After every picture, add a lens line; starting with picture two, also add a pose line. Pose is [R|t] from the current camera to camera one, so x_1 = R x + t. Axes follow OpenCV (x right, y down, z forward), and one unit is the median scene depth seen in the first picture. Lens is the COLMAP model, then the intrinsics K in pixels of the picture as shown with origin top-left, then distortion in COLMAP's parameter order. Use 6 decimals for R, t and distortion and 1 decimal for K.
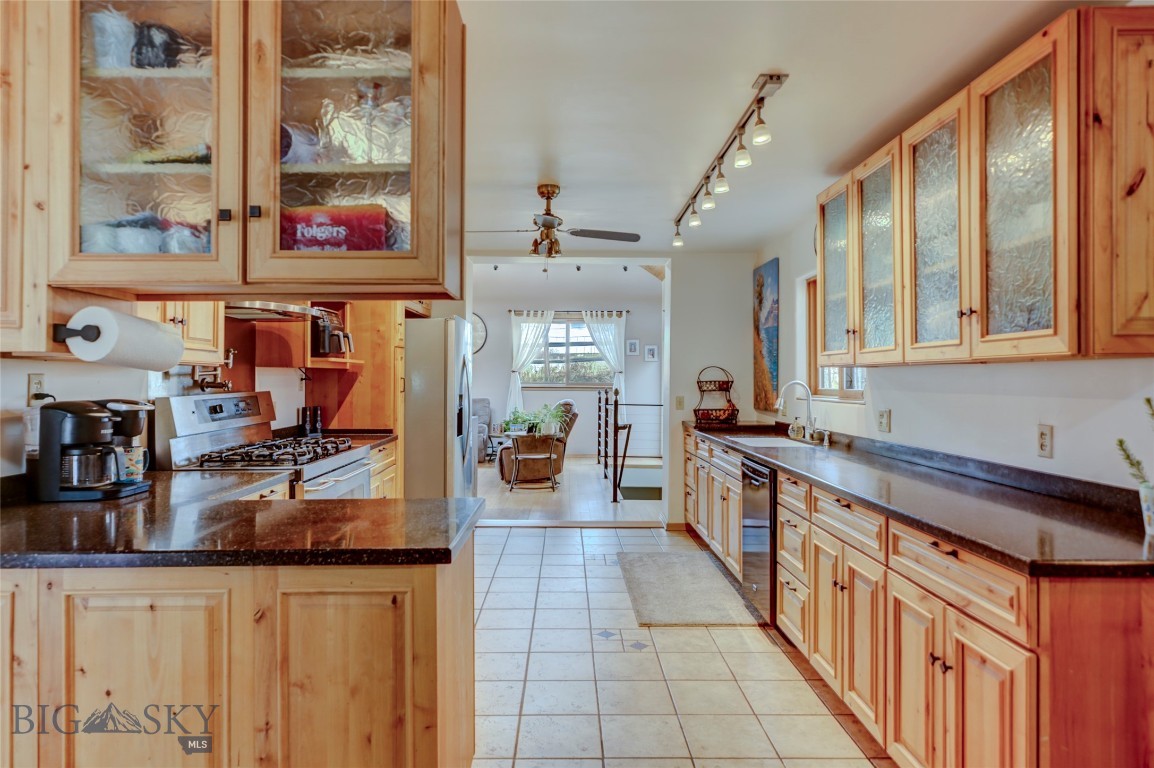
lens RADIAL K [[683.3, 0, 578.3], [0, 683.3, 378.0], [0, 0, 1]] dist [-0.000588, -0.000110]
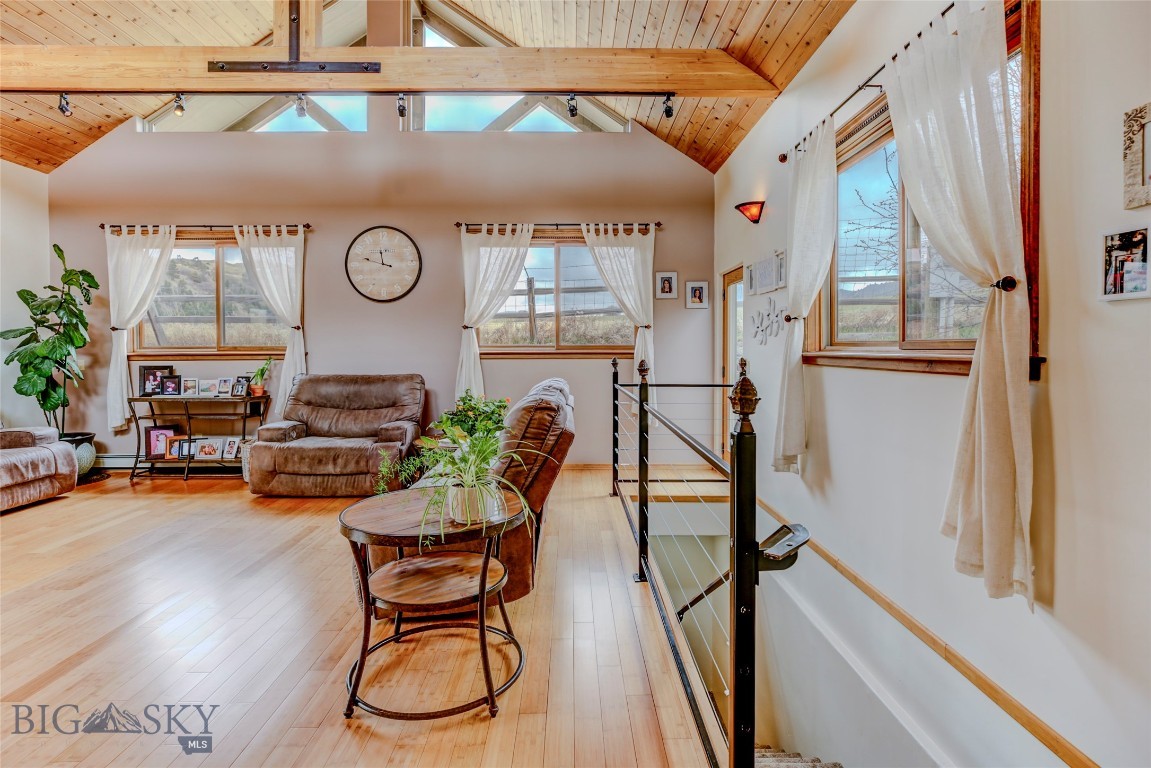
lens RADIAL K [[588.6, 0, 571.7], [0, 588.6, 349.6], [0, 0, 1]] dist [-0.002871, -0.000239]
pose [[0.999912, -0.009923, -0.008770, 0.004631], [0.010044, 0.999853, 0.013884, 0.016843], [0.008631, -0.013971, 0.999865, 2.546818]]
